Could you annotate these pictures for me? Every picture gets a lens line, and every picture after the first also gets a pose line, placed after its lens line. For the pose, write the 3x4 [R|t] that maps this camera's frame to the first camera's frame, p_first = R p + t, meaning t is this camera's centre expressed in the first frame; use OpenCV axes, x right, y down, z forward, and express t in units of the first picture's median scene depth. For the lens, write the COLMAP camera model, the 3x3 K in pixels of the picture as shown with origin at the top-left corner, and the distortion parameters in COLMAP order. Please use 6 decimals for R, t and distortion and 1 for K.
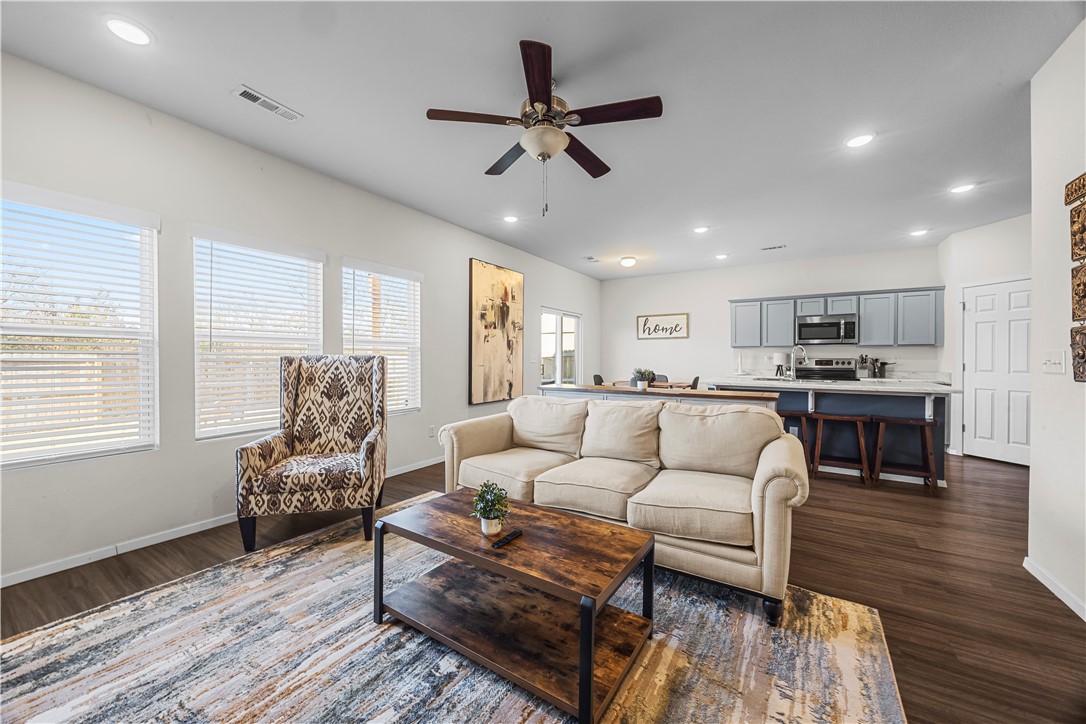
lens RADIAL K [[410.9, 0, 536.8], [0, 410.9, 363.7], [0, 0, 1]] dist [-0.006628, 0.000741]
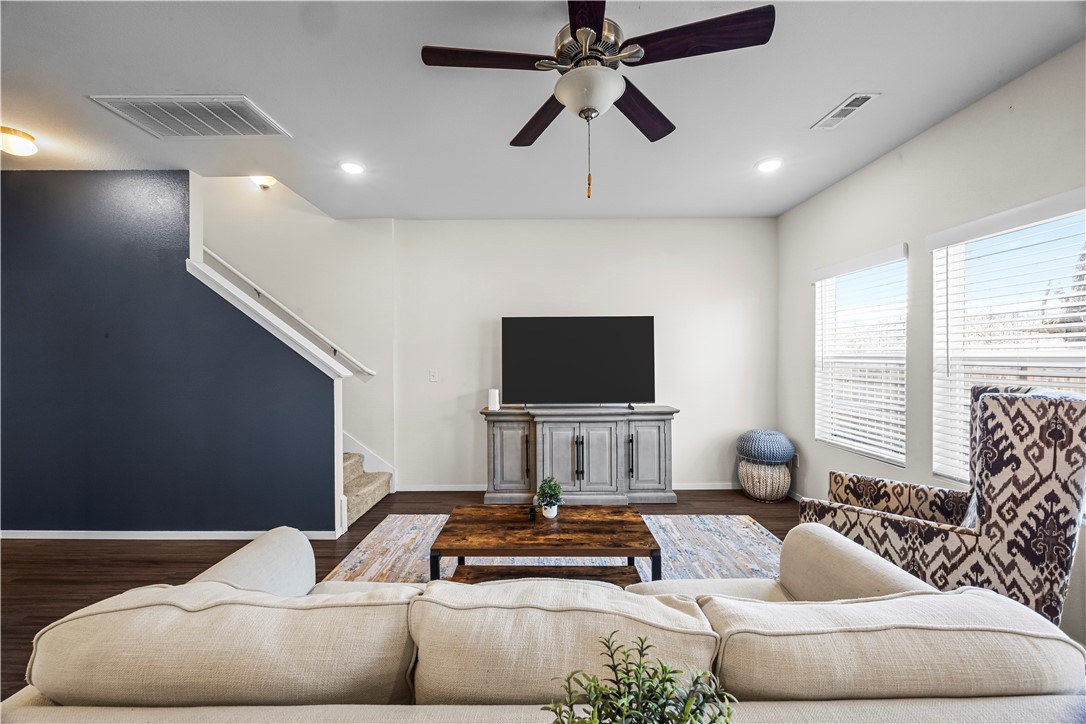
lens RADIAL K [[410.9, 0, 539.5], [0, 410.9, 362.7], [0, 0, 1]] dist [-0.006628, 0.000741]
pose [[-0.845579, 0.008009, -0.533790, 0.338601], [-0.006406, 0.999663, 0.025146, -0.065890], [0.533812, 0.024683, -0.845243, 1.130308]]
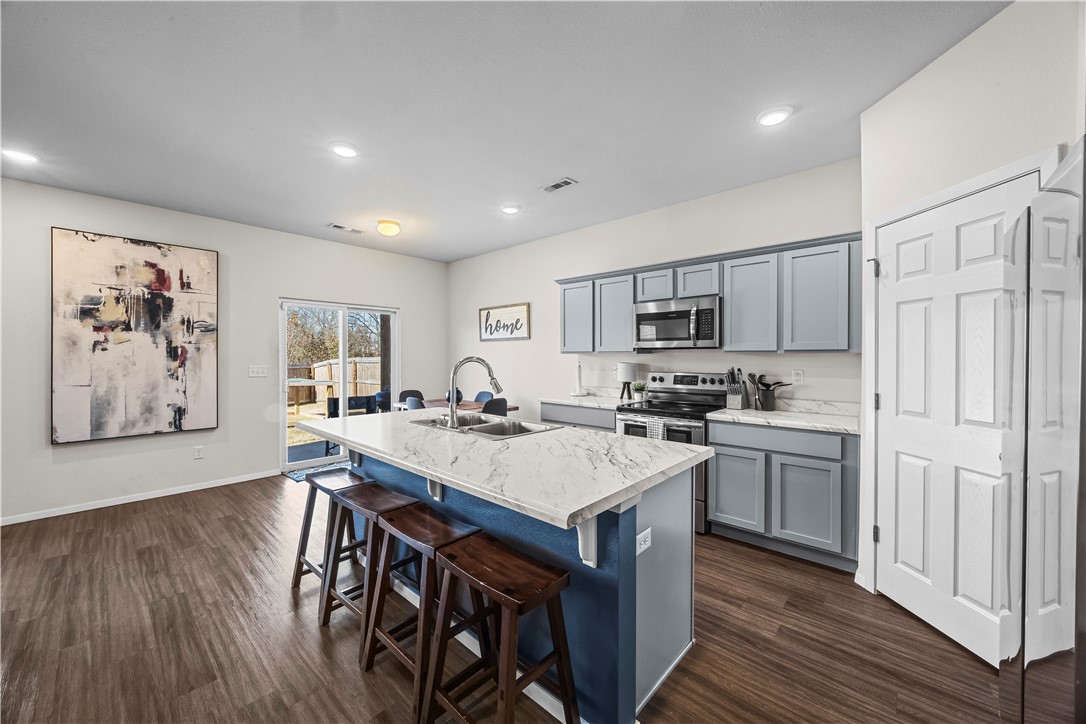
lens RADIAL K [[410.9, 0, 546.9], [0, 410.9, 357.0], [0, 0, 1]] dist [-0.006628, 0.000741]
pose [[0.987052, -0.003449, -0.160366, 1.190801], [0.001418, 0.999917, -0.012777, -0.055752], [0.160397, 0.012384, 0.986975, 0.768997]]
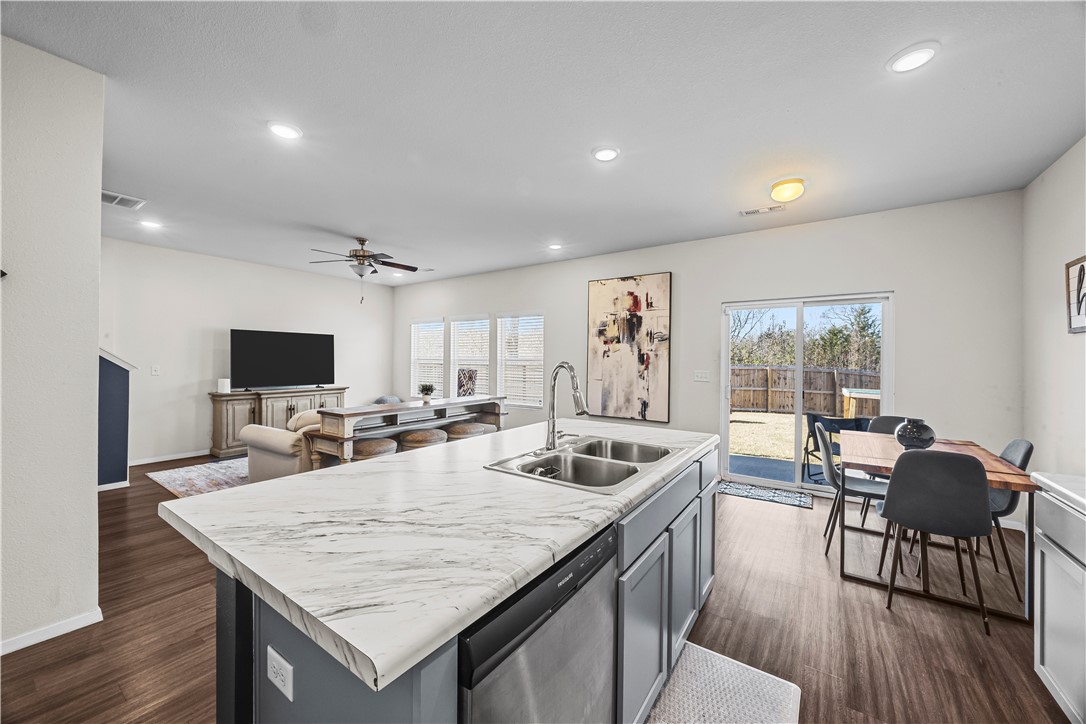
lens RADIAL K [[410.9, 0, 552.8], [0, 410.9, 351.9], [0, 0, 1]] dist [-0.006628, 0.000741]
pose [[-0.066242, -0.020151, -0.997600, 1.510266], [-0.022920, 0.999563, -0.018669, -0.074224], [0.997540, 0.021629, -0.066674, 1.587101]]
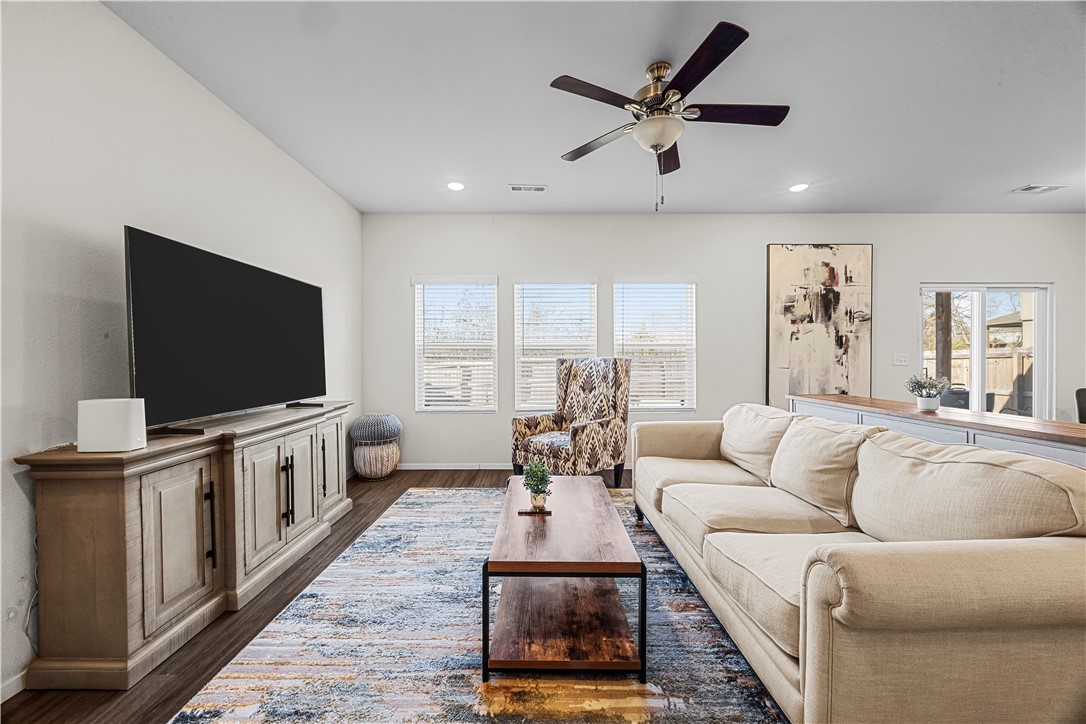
lens RADIAL K [[410.9, 0, 535.1], [0, 410.9, 364.5], [0, 0, 1]] dist [-0.006628, 0.000741]
pose [[0.534184, 0.010079, -0.845308, 0.487394], [-0.008831, 0.999941, 0.006343, -0.005347], [0.845322, 0.004077, 0.534241, 0.186419]]
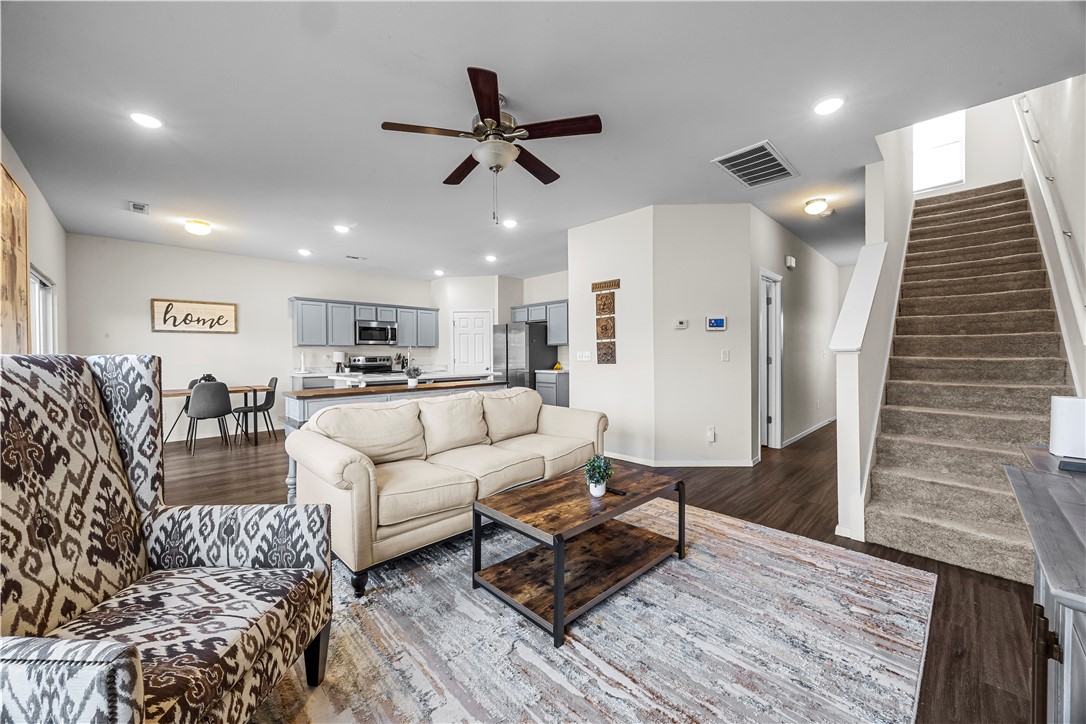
lens RADIAL K [[410.9, 0, 542.6], [0, 410.9, 361.8], [0, 0, 1]] dist [-0.006628, 0.000741]
pose [[0.221691, -0.021250, 0.974885, -0.734260], [0.022567, 0.999607, 0.016657, -0.011122], [-0.974856, 0.018308, 0.222084, 0.472269]]
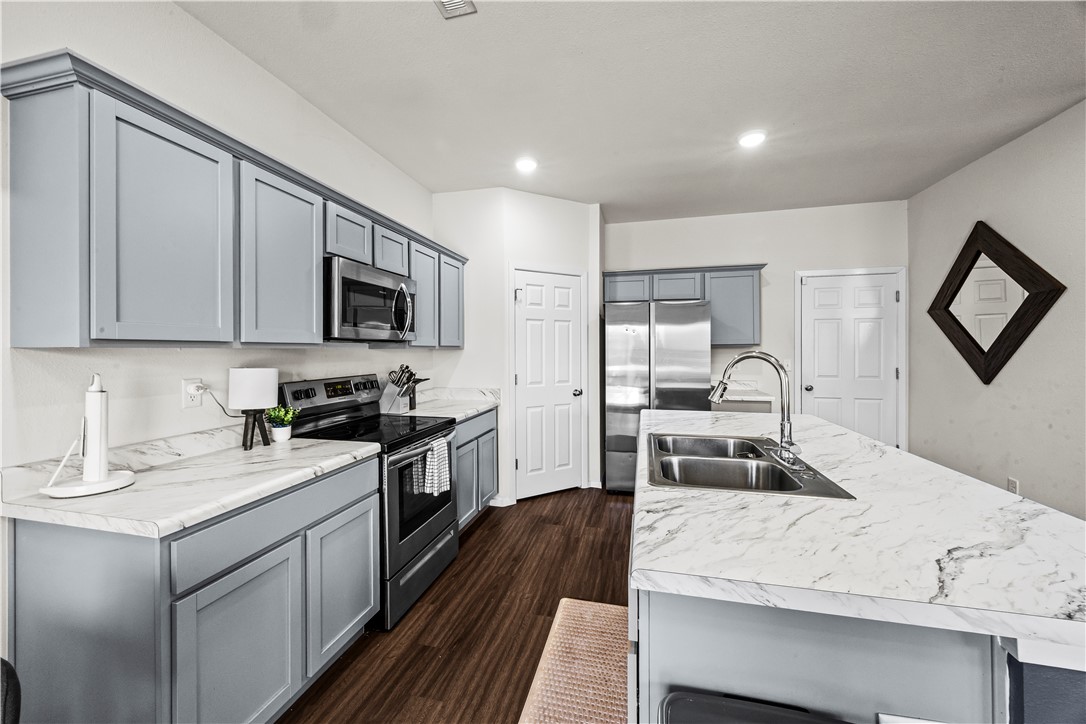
lens RADIAL K [[410.9, 0, 535.7], [0, 410.9, 349.9], [0, 0, 1]] dist [-0.006628, 0.000741]
pose [[-0.307927, -0.006379, 0.951388, 0.549958], [0.011560, 0.999879, 0.010445, -0.080748], [-0.951340, 0.014214, -0.307816, 1.872288]]
